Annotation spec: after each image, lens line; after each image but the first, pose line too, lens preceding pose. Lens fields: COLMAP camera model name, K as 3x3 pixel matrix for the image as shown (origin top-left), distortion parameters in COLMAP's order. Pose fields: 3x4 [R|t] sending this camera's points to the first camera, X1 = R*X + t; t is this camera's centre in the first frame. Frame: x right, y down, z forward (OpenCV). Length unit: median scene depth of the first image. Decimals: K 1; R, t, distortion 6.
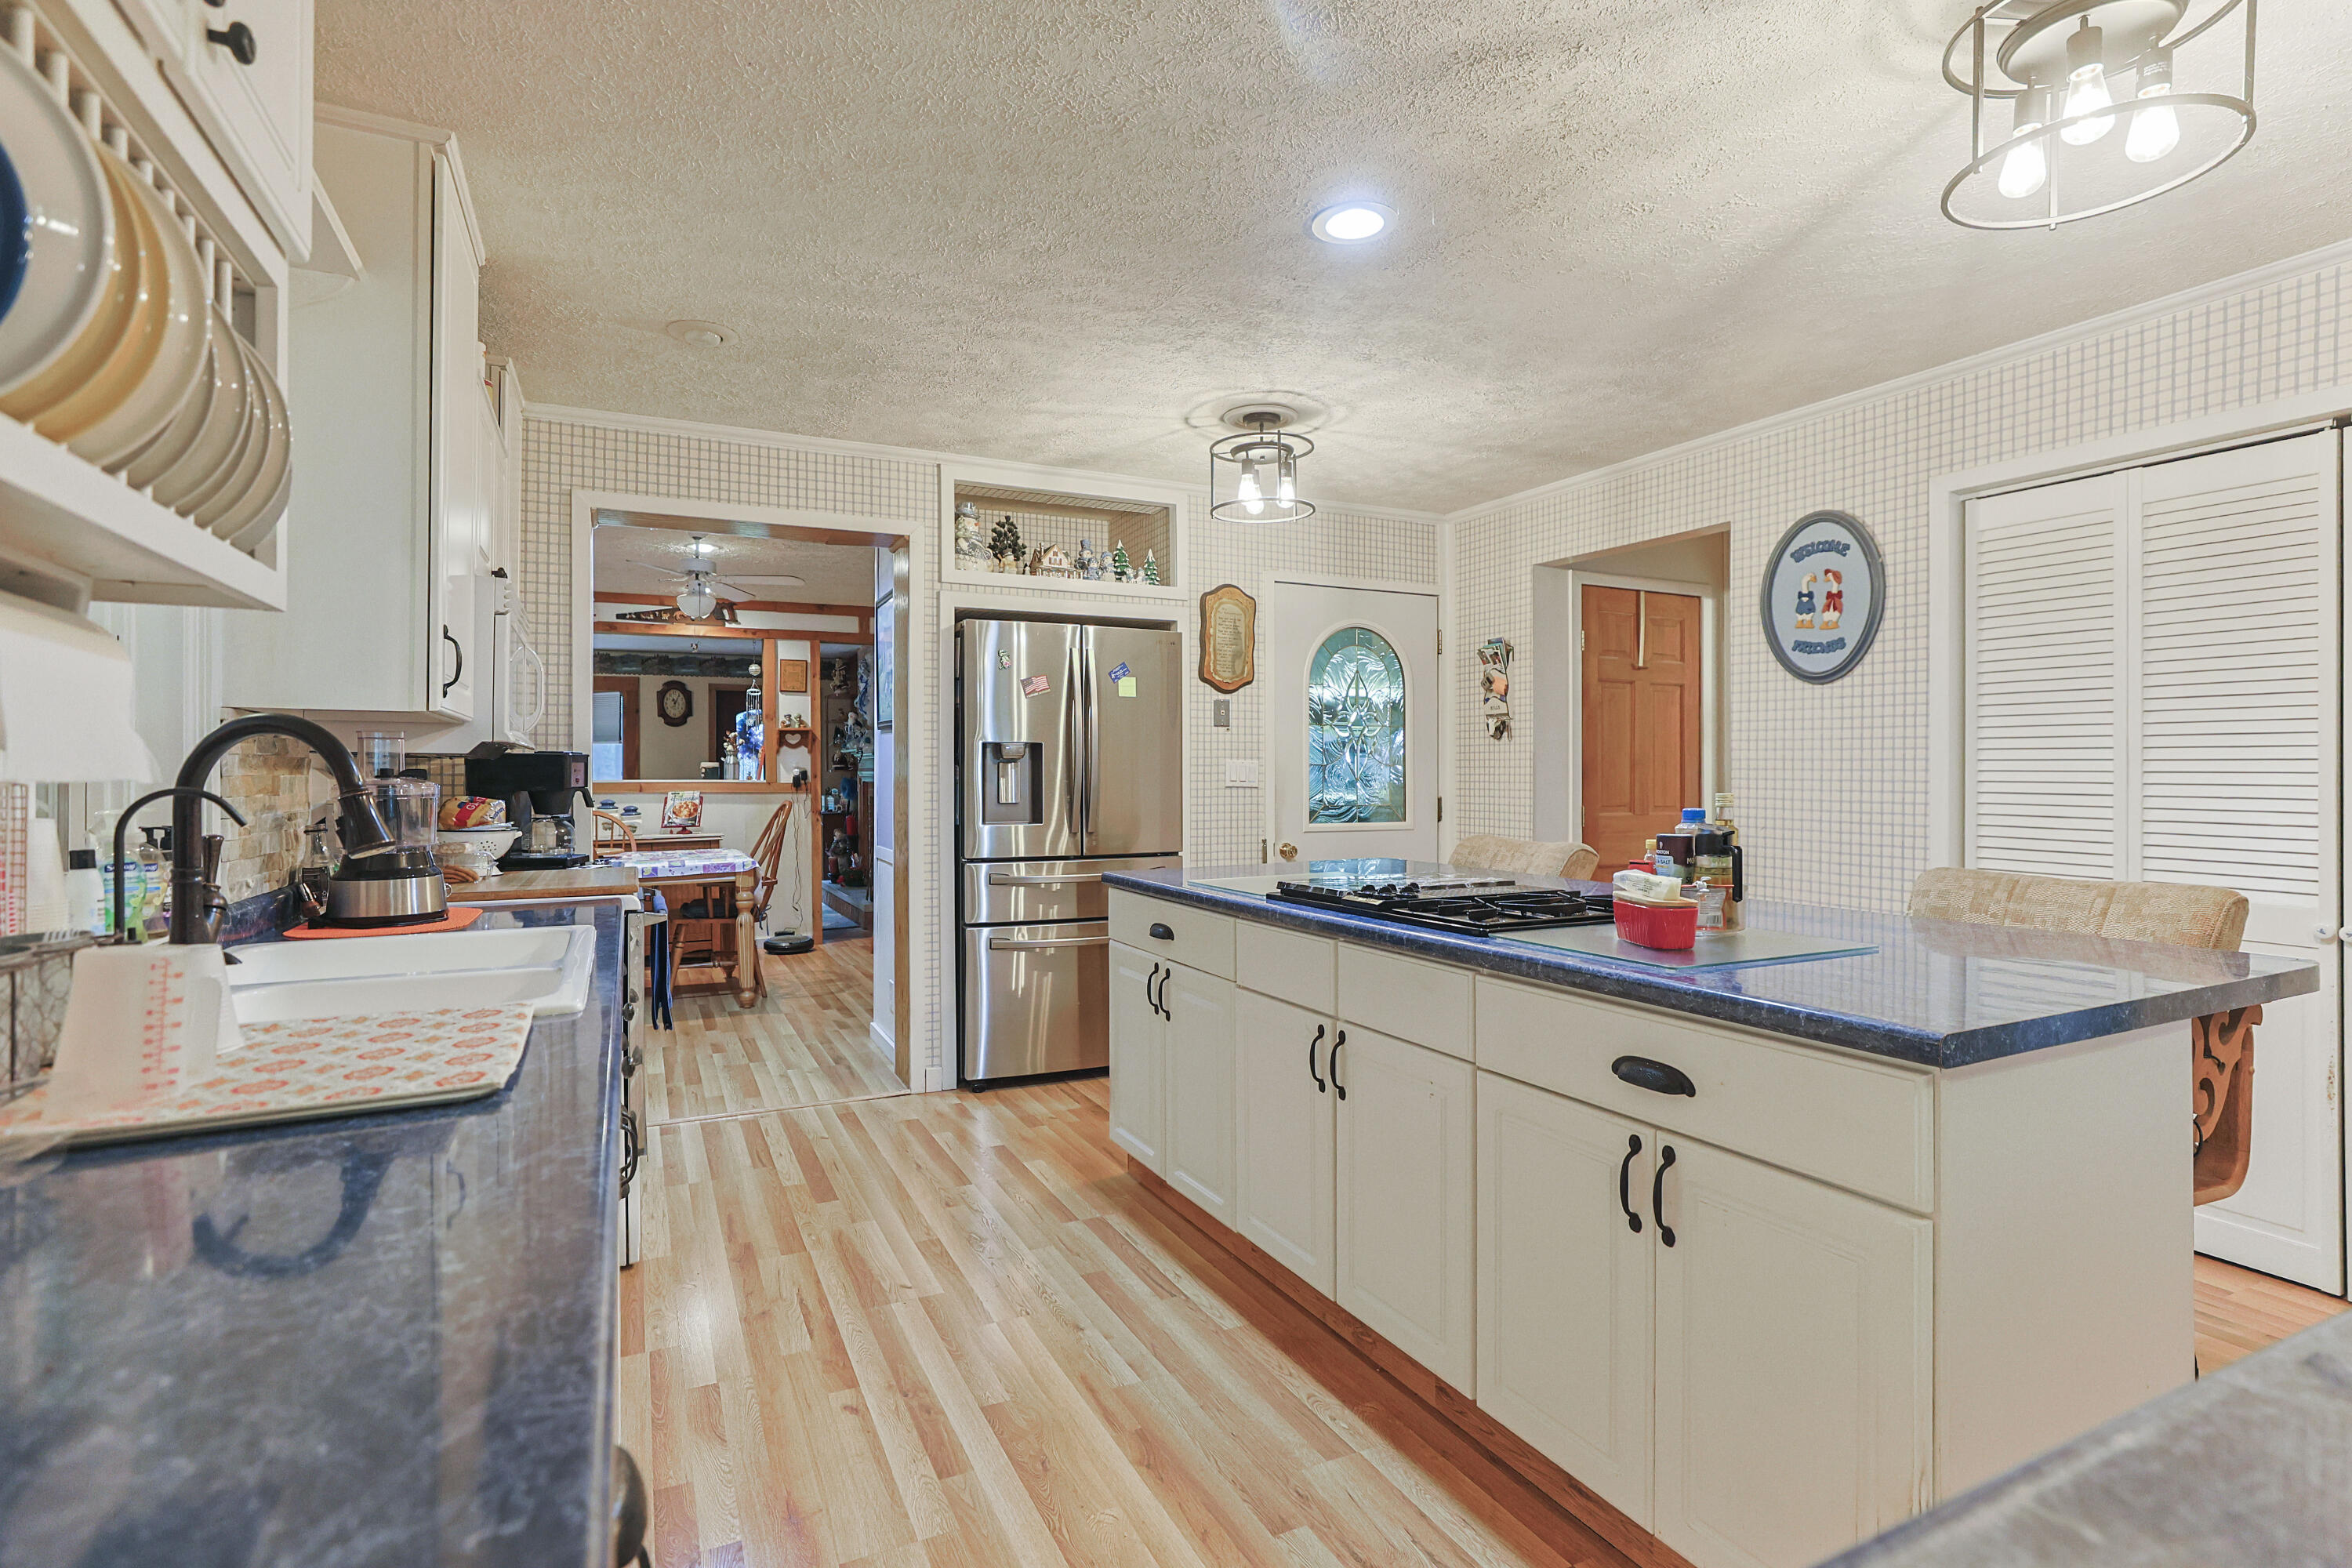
lens RADIAL K [[1165.2, 0, 1183.9], [0, 1165.2, 761.6], [0, 0, 1]] dist [-0.020415, 0.012161]
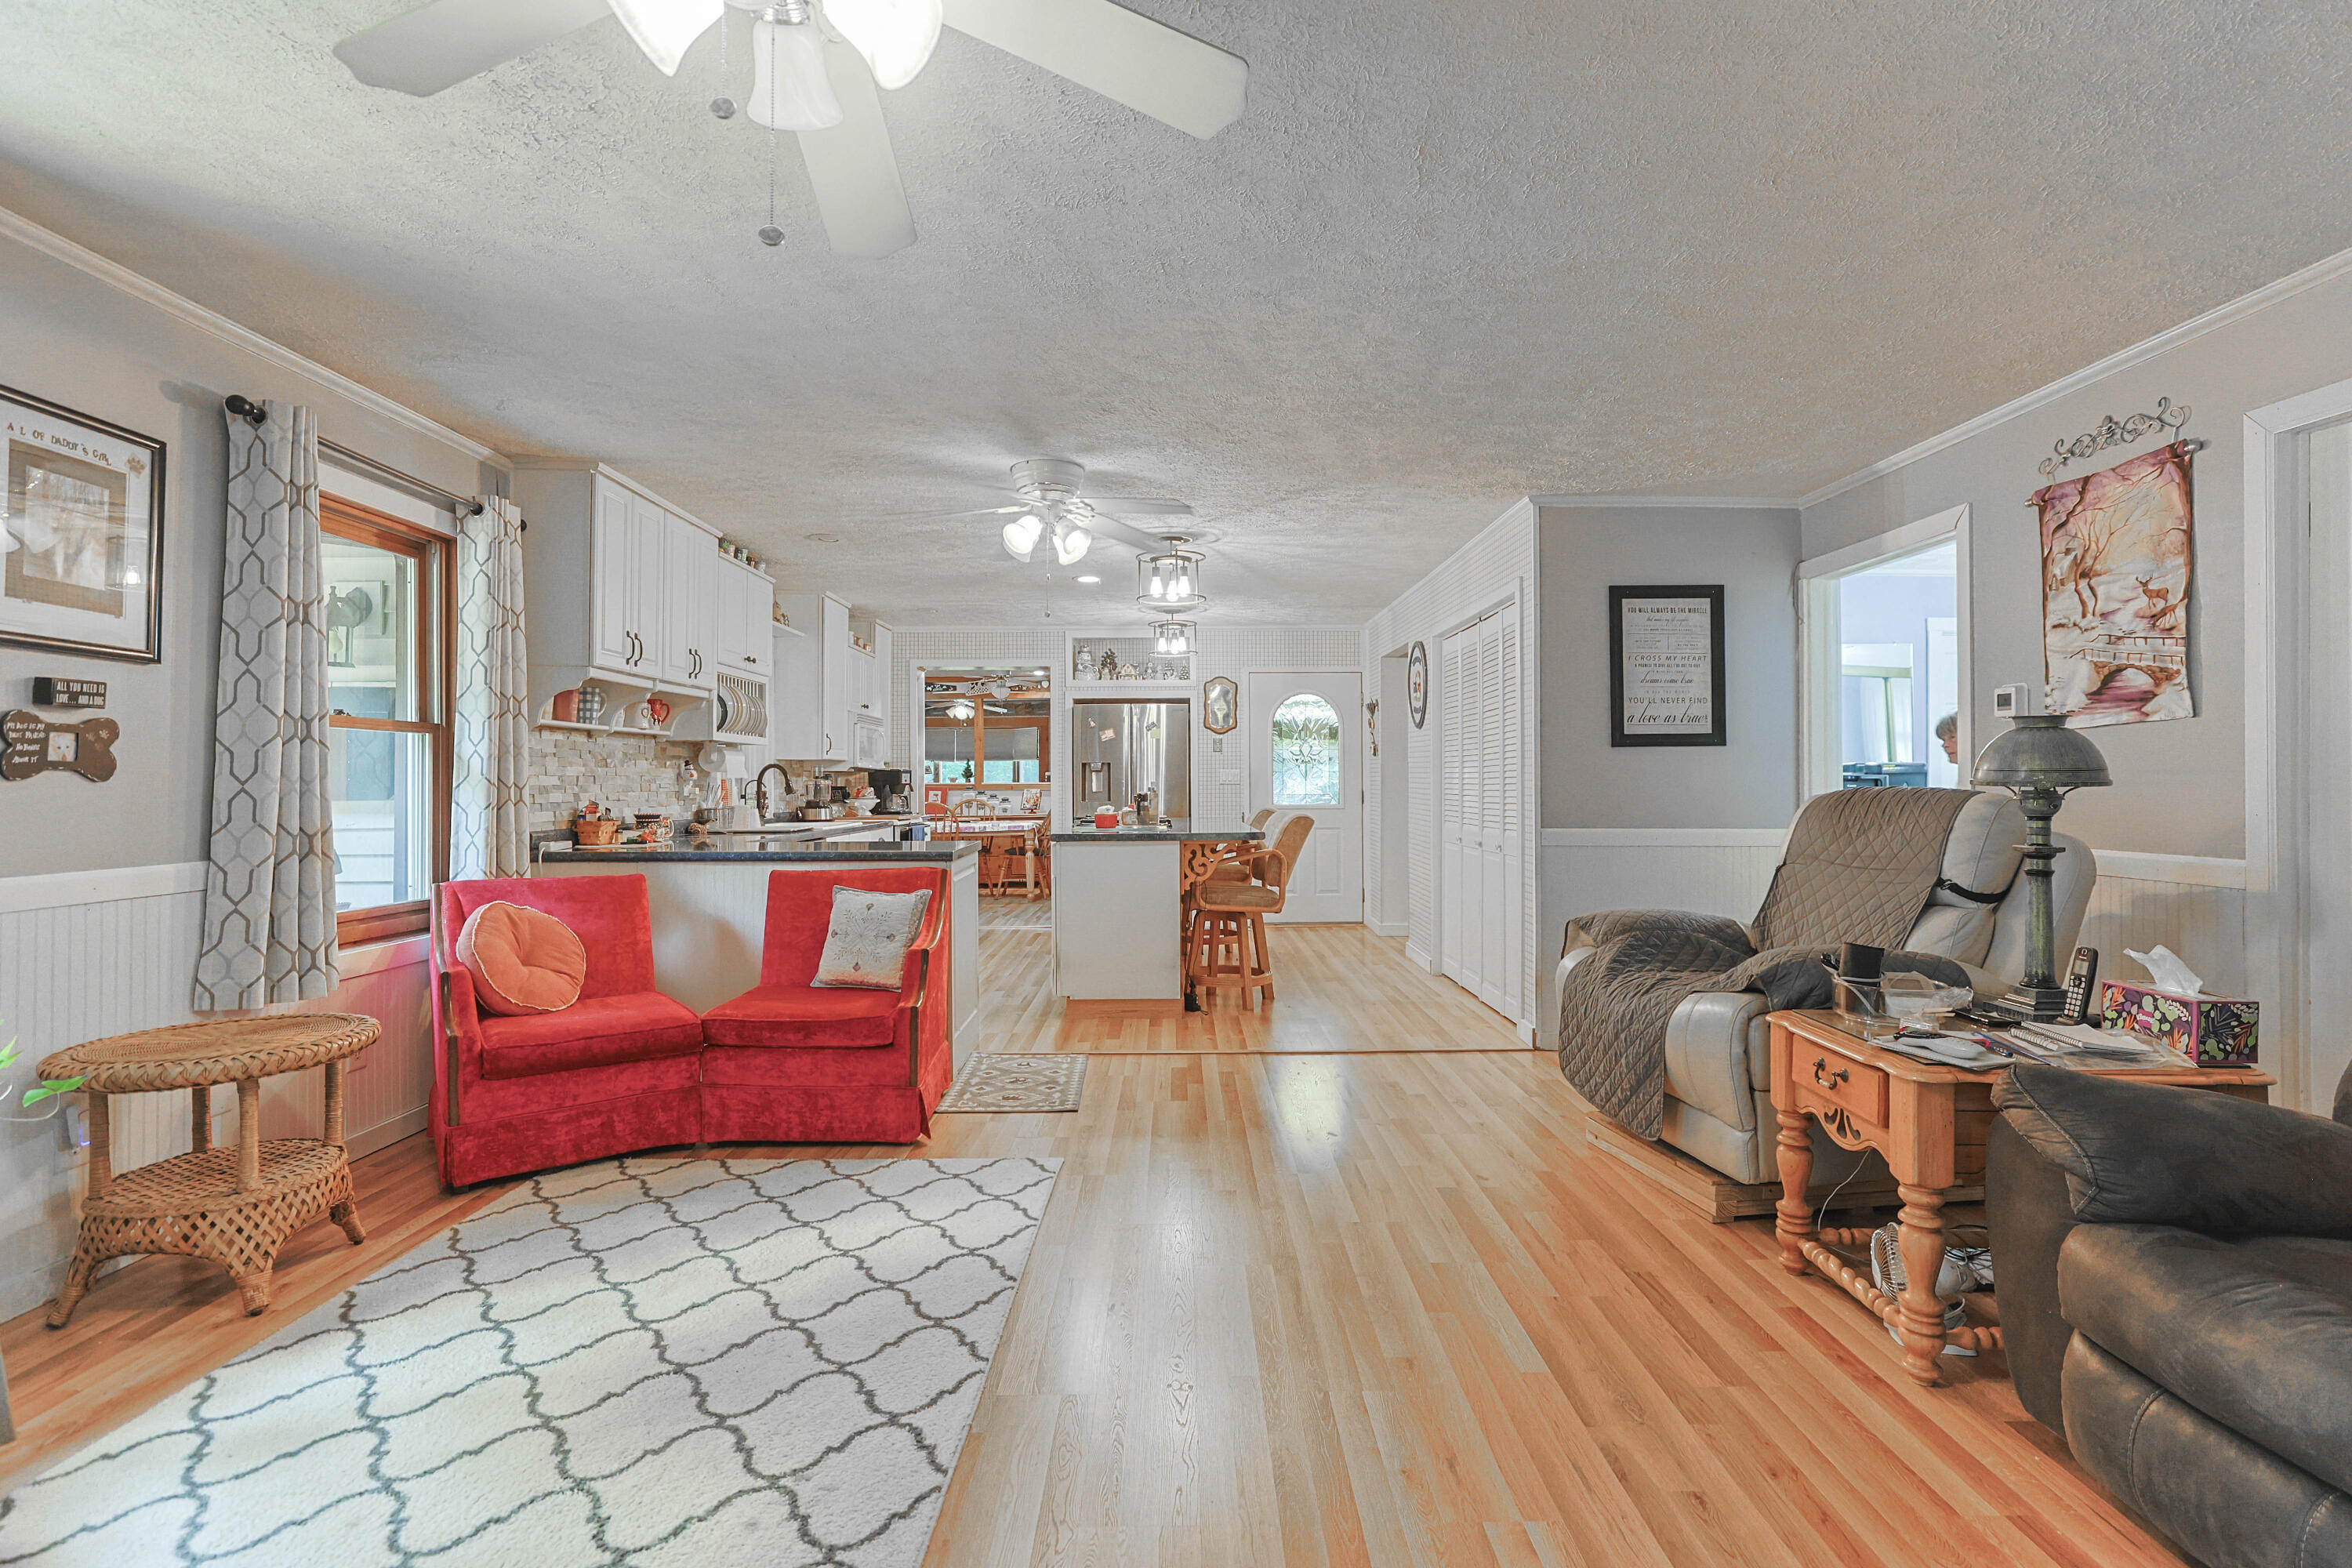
lens RADIAL K [[1243.8, 0, 1235.5], [0, 1243.8, 777.1], [0, 0, 1]] dist [-0.024754, 0.016441]
pose [[0.908431, -0.001348, -0.418033, 1.155156], [0.002197, 0.999996, 0.001548, 0.008861], [0.418029, -0.002324, 0.908431, -1.054927]]
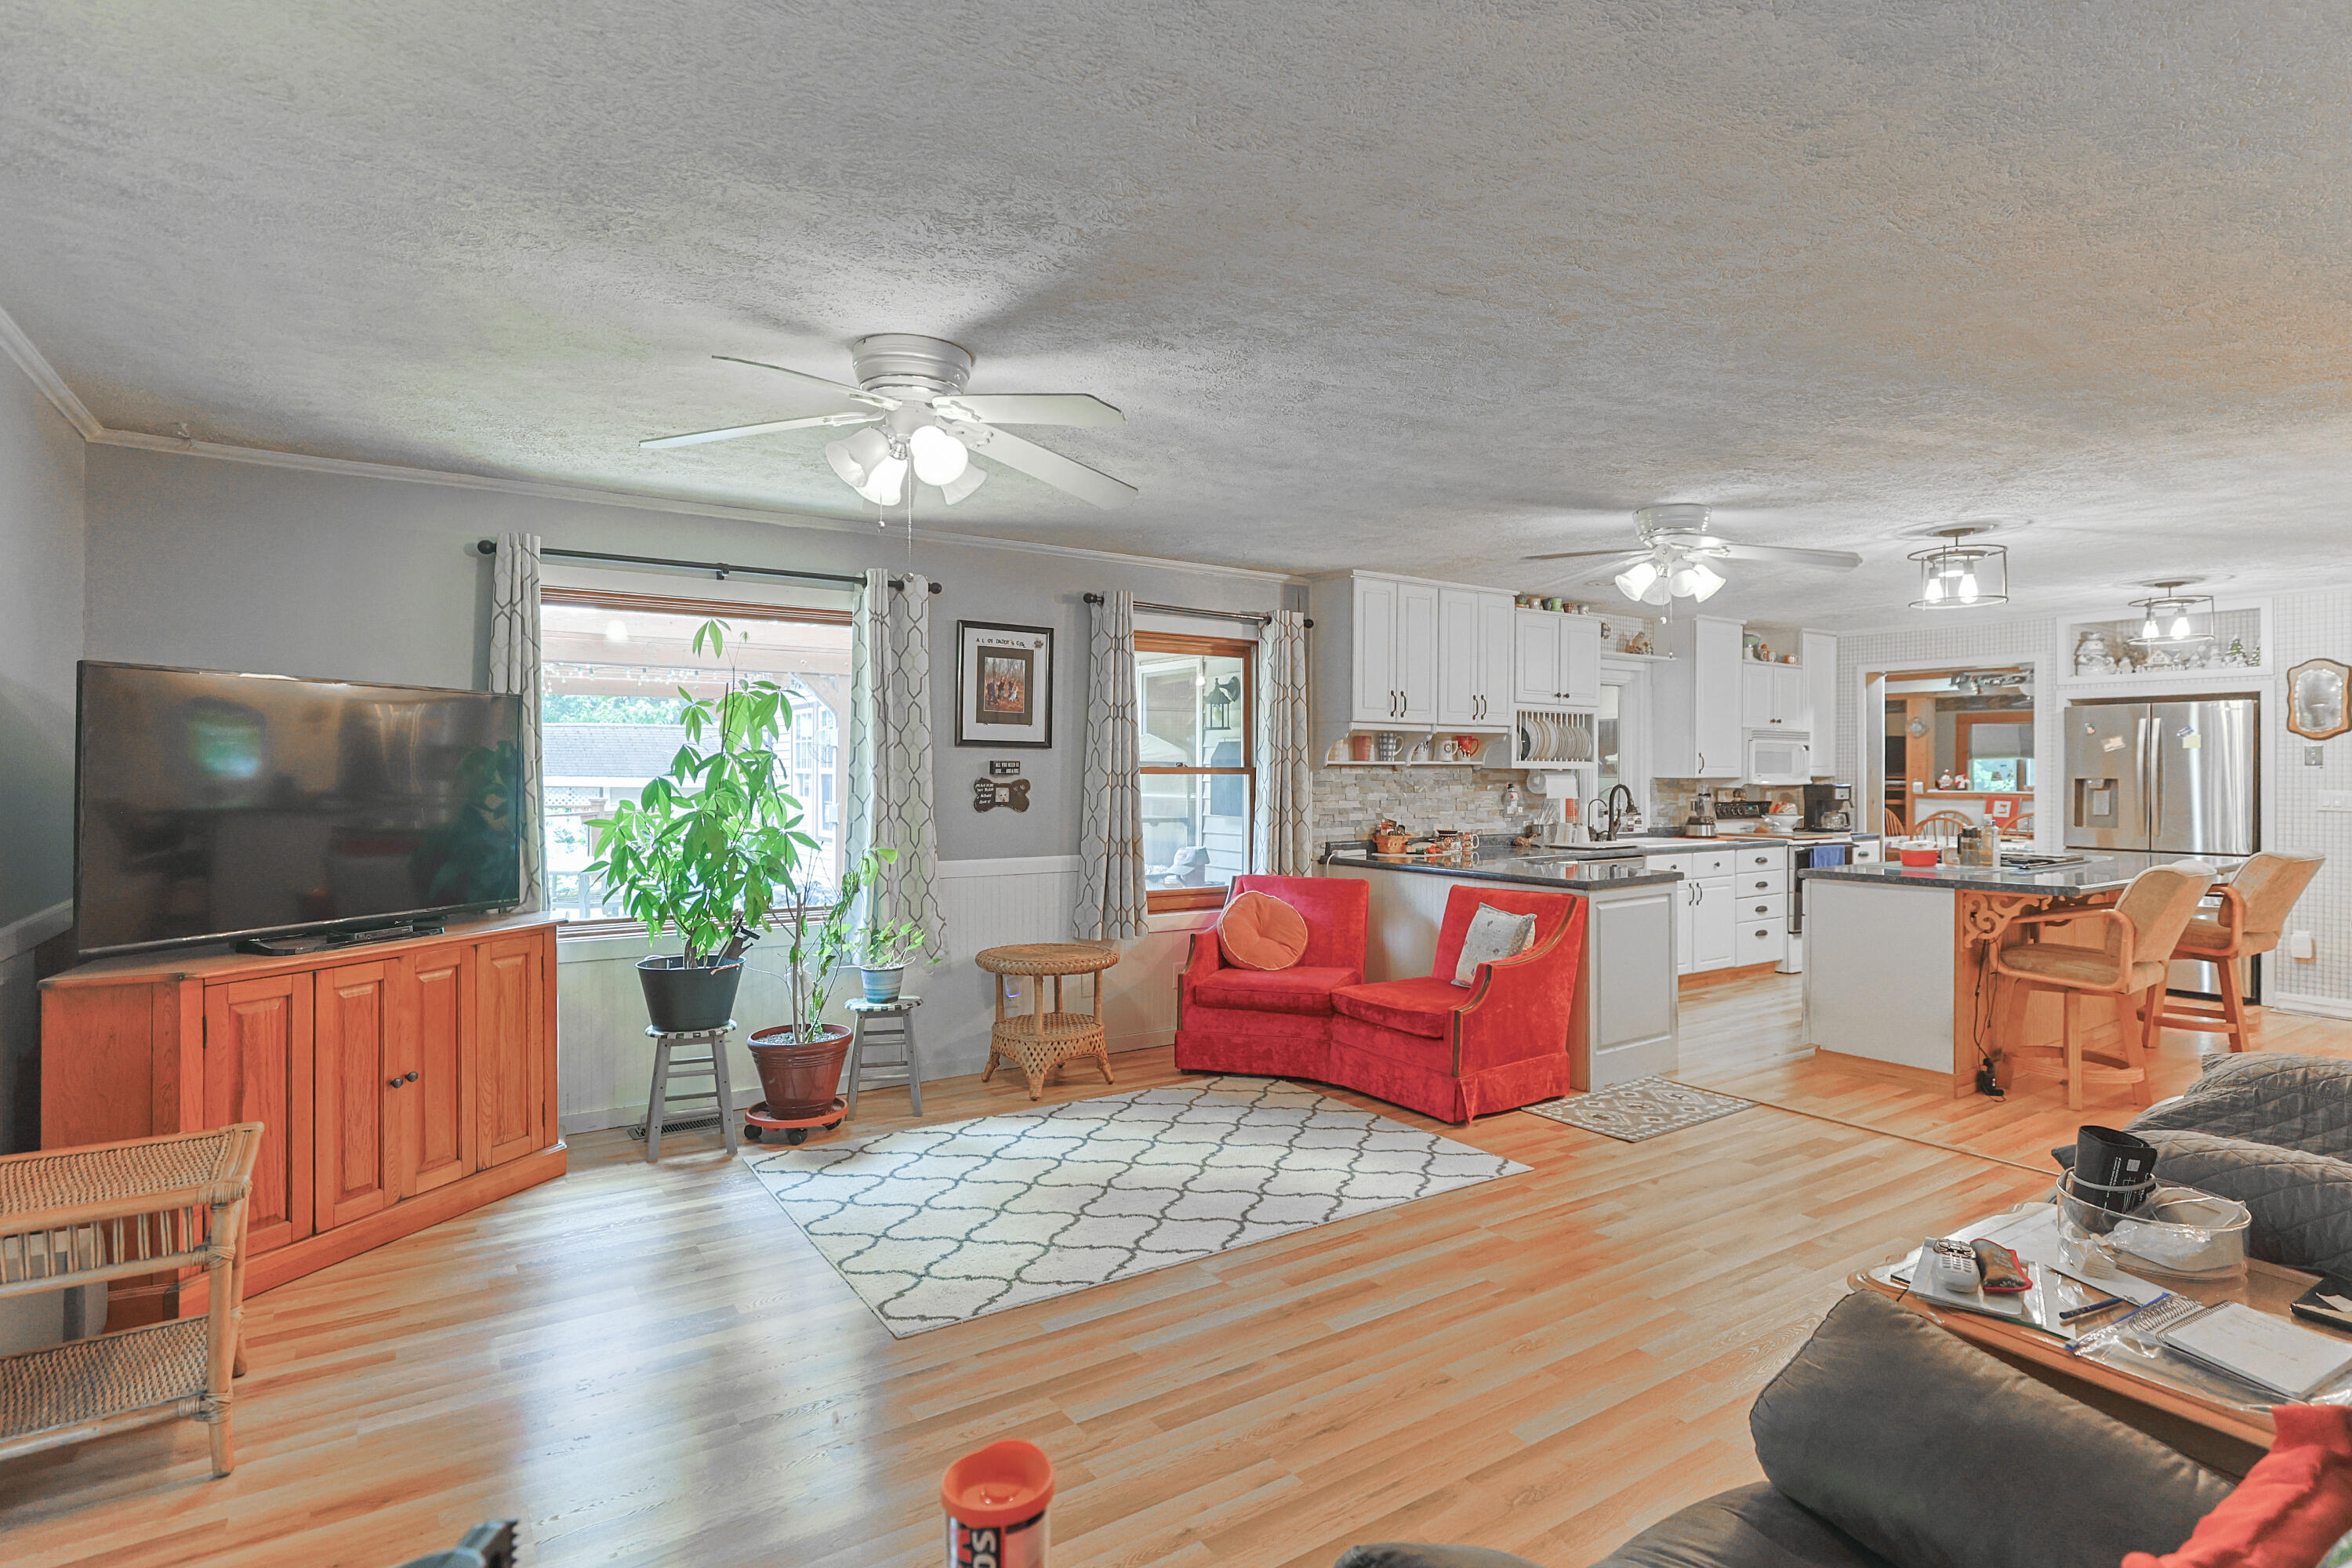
lens RADIAL K [[1235.0, 0, 1069.1], [0, 1235.0, 770.8], [0, 0, 1]] dist [-0.027589, 0.012254]
pose [[0.054819, 0.006332, -0.998476, 1.724073], [0.005323, 0.999964, 0.006633, -0.052408], [0.998482, -0.005678, 0.054783, -0.646154]]
